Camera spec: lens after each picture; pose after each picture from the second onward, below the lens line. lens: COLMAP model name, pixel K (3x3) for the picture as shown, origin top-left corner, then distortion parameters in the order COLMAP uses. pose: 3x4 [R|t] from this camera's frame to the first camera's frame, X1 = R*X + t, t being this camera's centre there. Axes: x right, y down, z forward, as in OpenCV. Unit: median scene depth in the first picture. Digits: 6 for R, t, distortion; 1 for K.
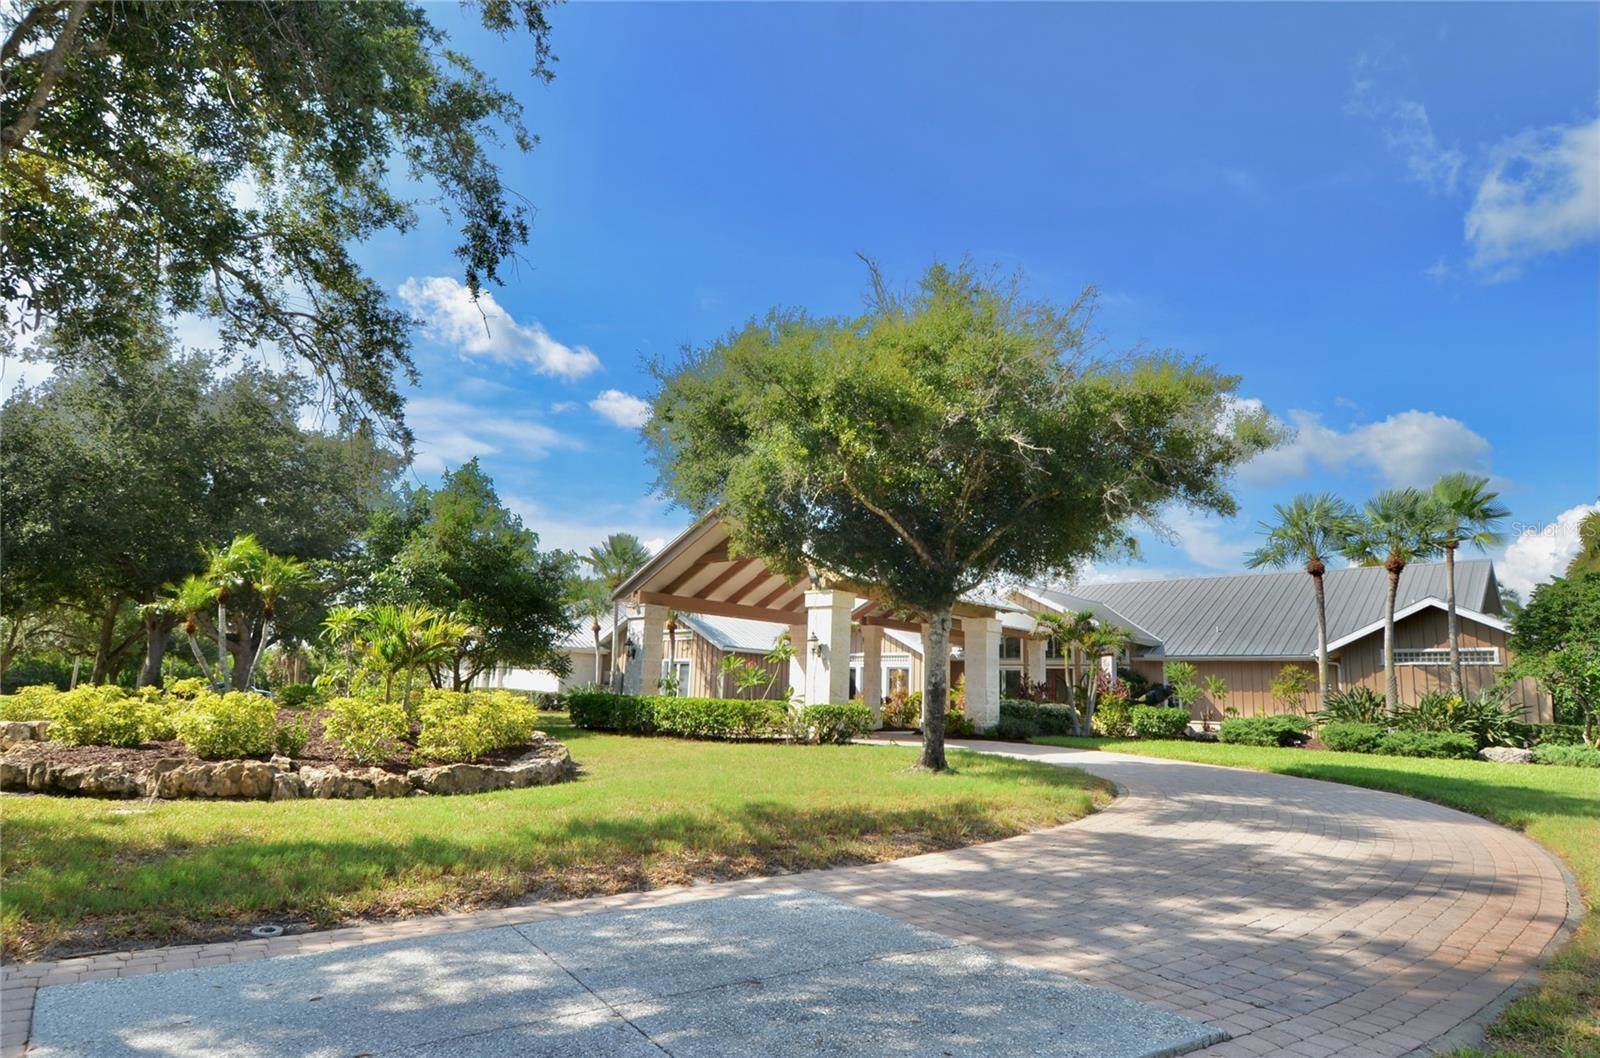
lens RADIAL K [[1642.9, 0, 800.0], [0, 1642.9, 529.0], [0, 0, 1]] dist [0.001033, -0.012145]
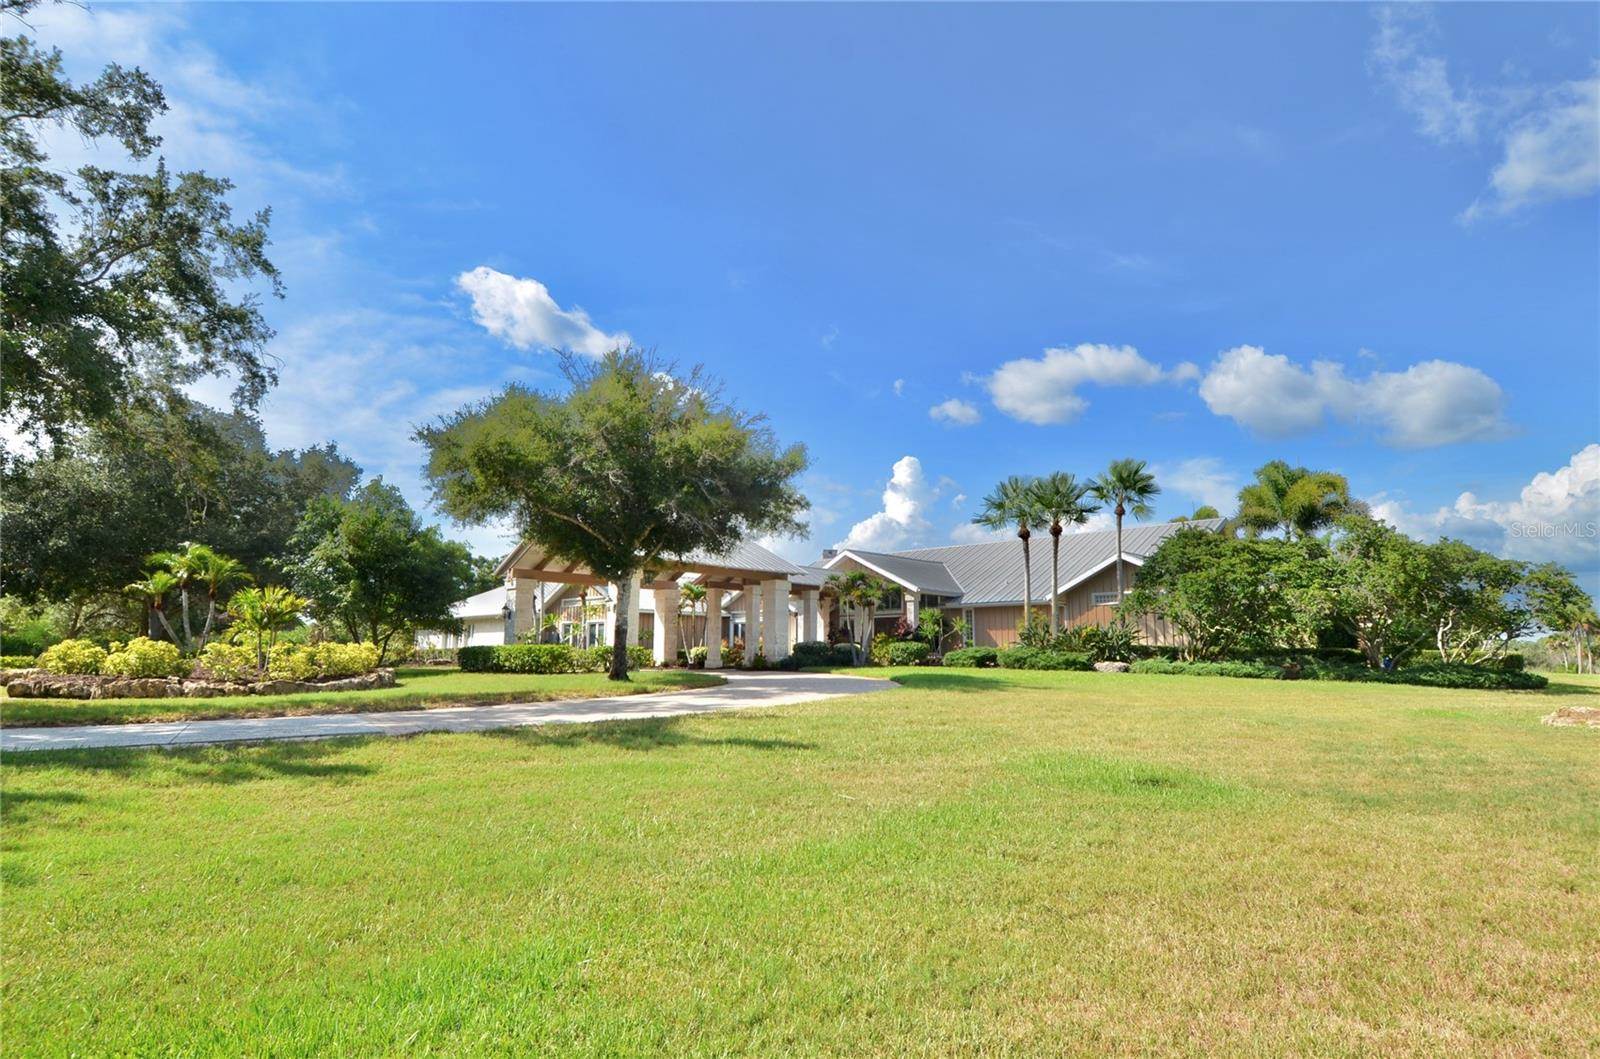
lens RADIAL K [[1648.6, 0, 800.0], [0, 1648.6, 529.5], [0, 0, 1]] dist [0.074726, -0.435704]
pose [[0.998065, -0.035533, -0.051028, 0.244359], [0.036669, 0.999096, 0.021510, -0.016730], [0.050217, -0.023339, 0.998466, -0.392223]]
